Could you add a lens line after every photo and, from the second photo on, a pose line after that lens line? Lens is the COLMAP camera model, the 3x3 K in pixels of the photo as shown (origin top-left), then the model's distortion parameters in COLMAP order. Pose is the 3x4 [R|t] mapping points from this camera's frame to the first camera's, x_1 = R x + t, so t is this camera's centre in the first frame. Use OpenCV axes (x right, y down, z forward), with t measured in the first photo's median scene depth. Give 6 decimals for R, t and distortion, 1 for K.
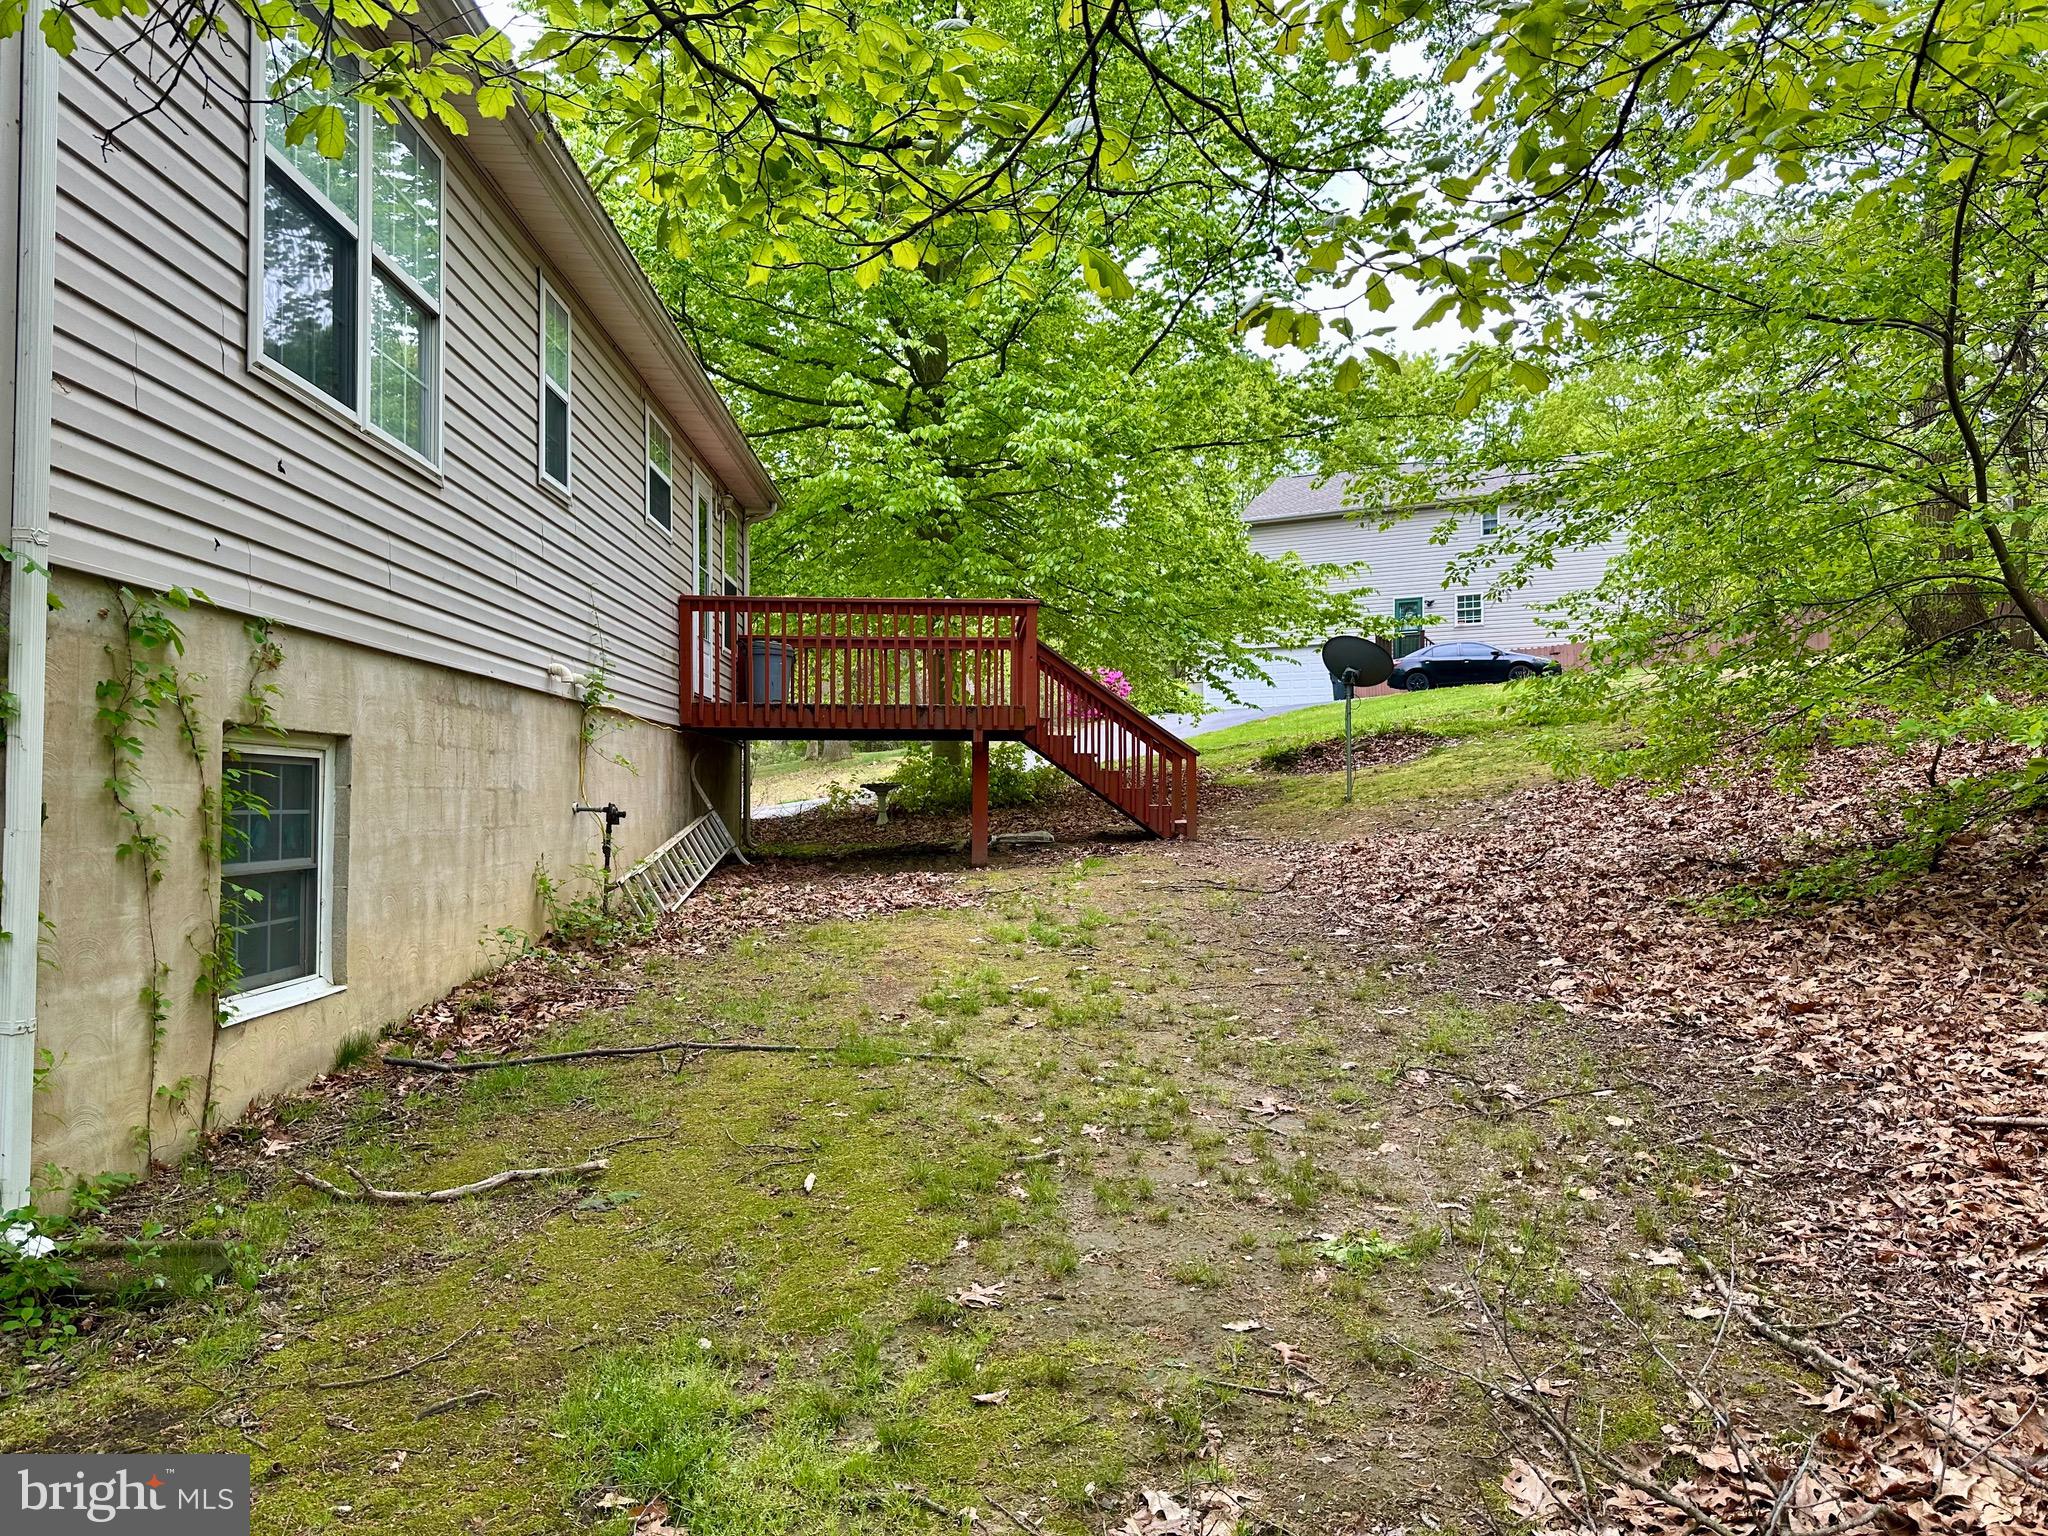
lens RADIAL K [[1423.6, 0, 925.5], [0, 1423.6, 767.0], [0, 0, 1]] dist [0.004041, 0.000659]
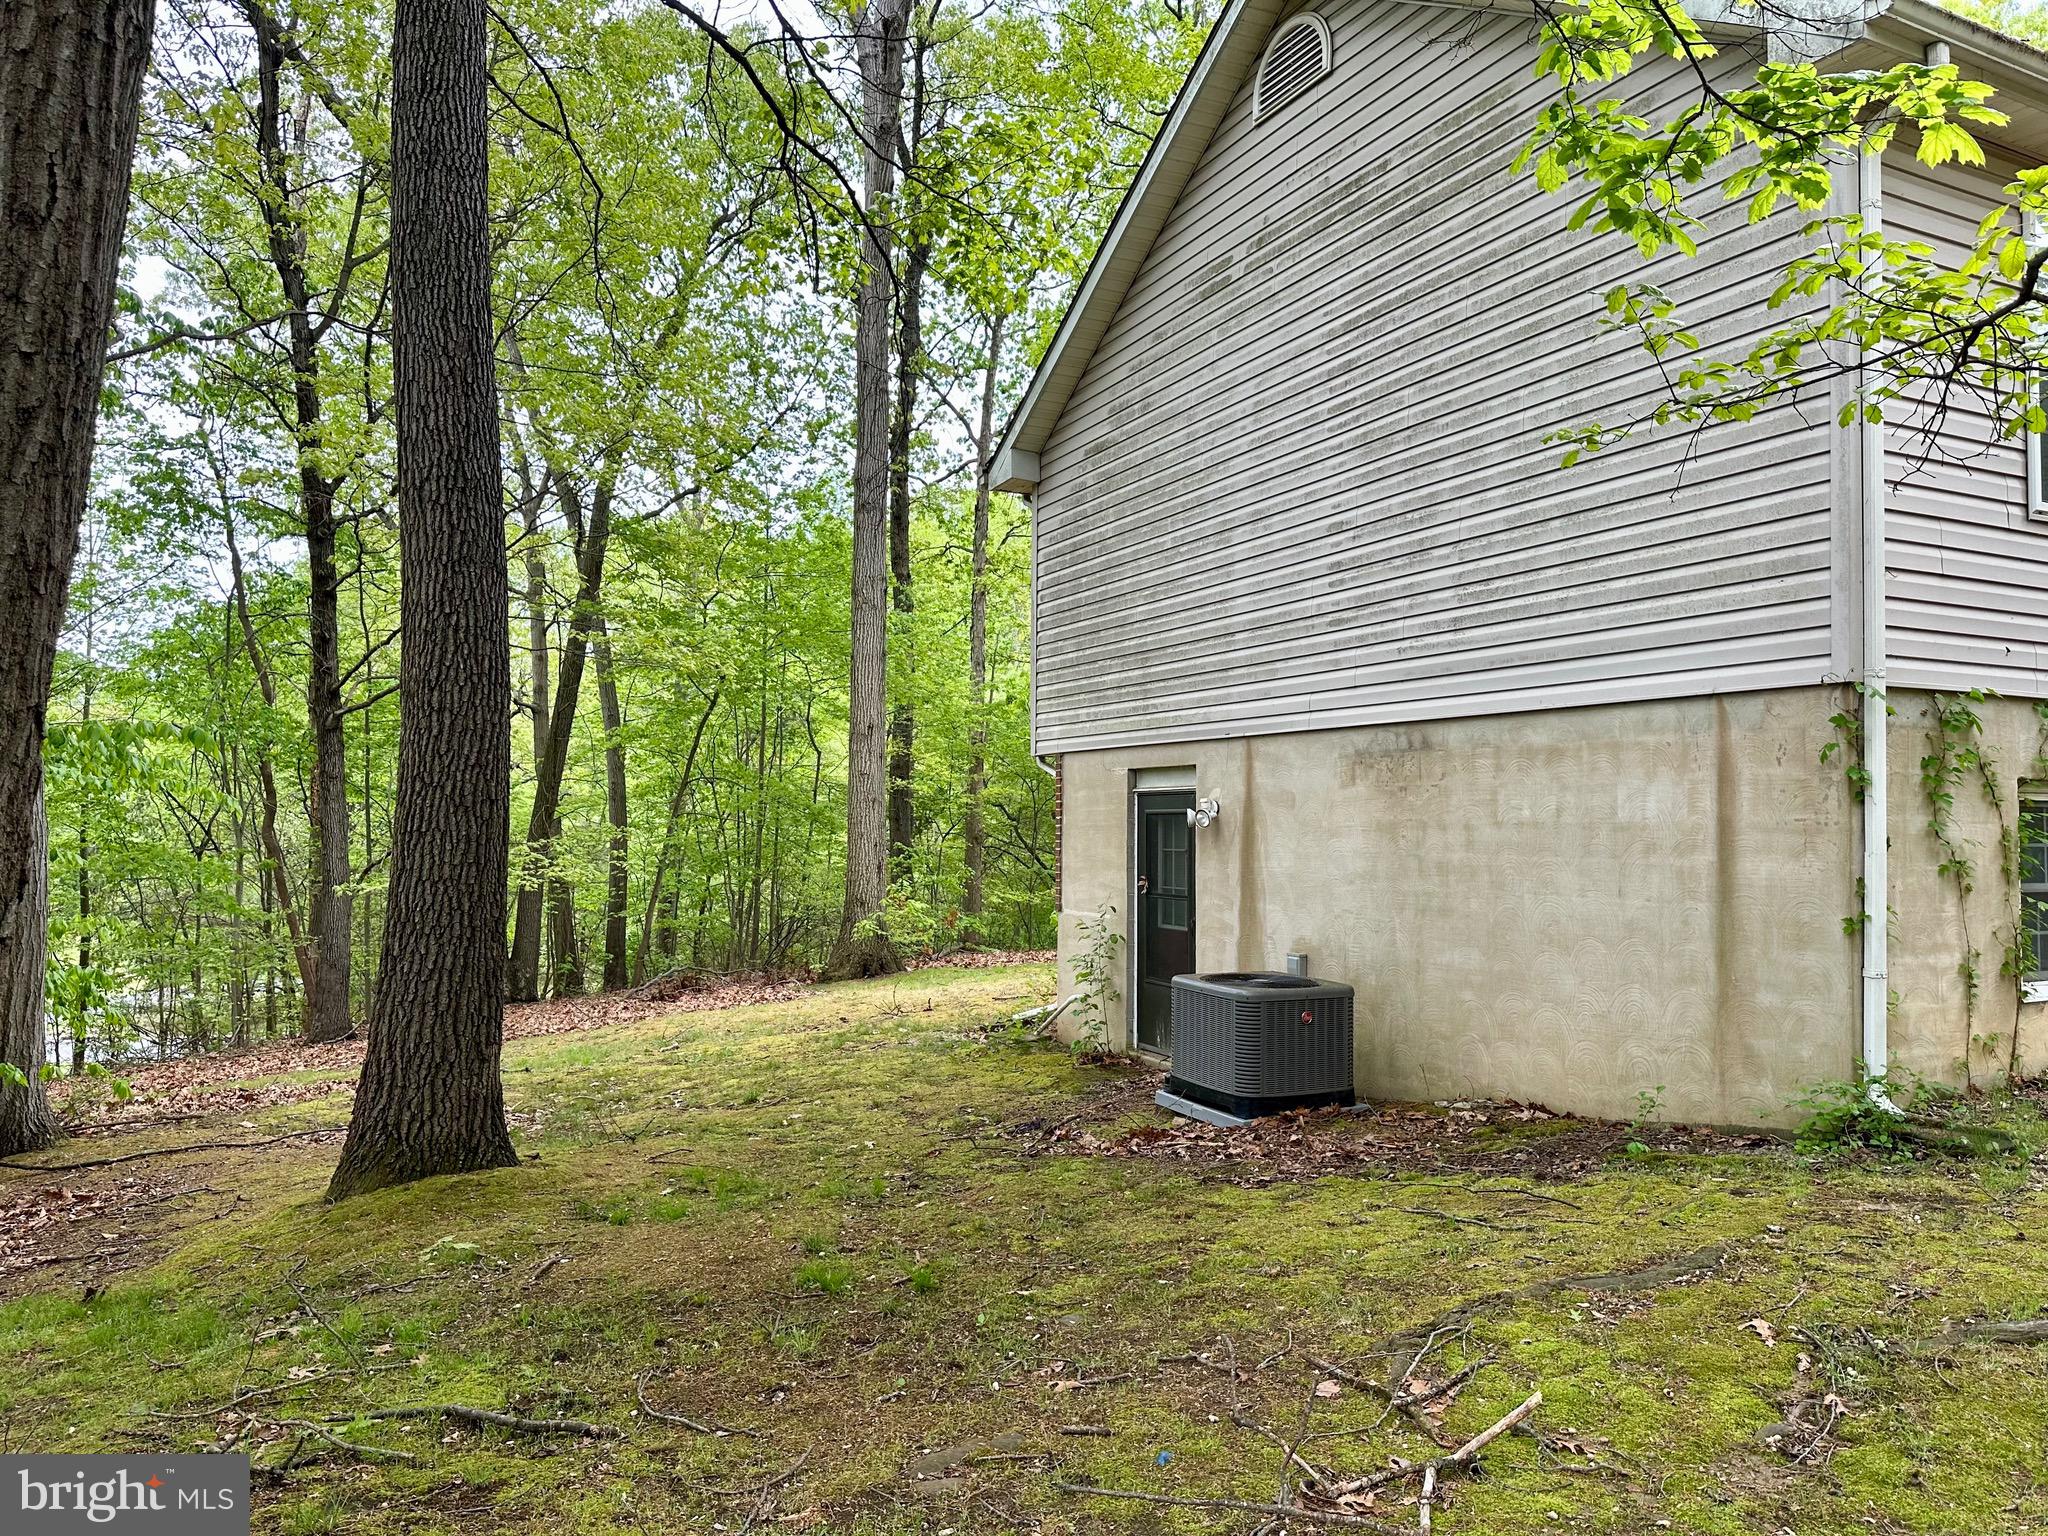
lens RADIAL K [[1432.4, 0, 1024.0], [0, 1432.4, 768.0], [0, 0, 1]] dist [0.114129, -0.163227]
pose [[0.442602, -0.033855, -0.896079, 0.378017], [0.015200, 0.999427, -0.030252, -0.015405], [0.896589, -0.000231, 0.442863, -0.530335]]
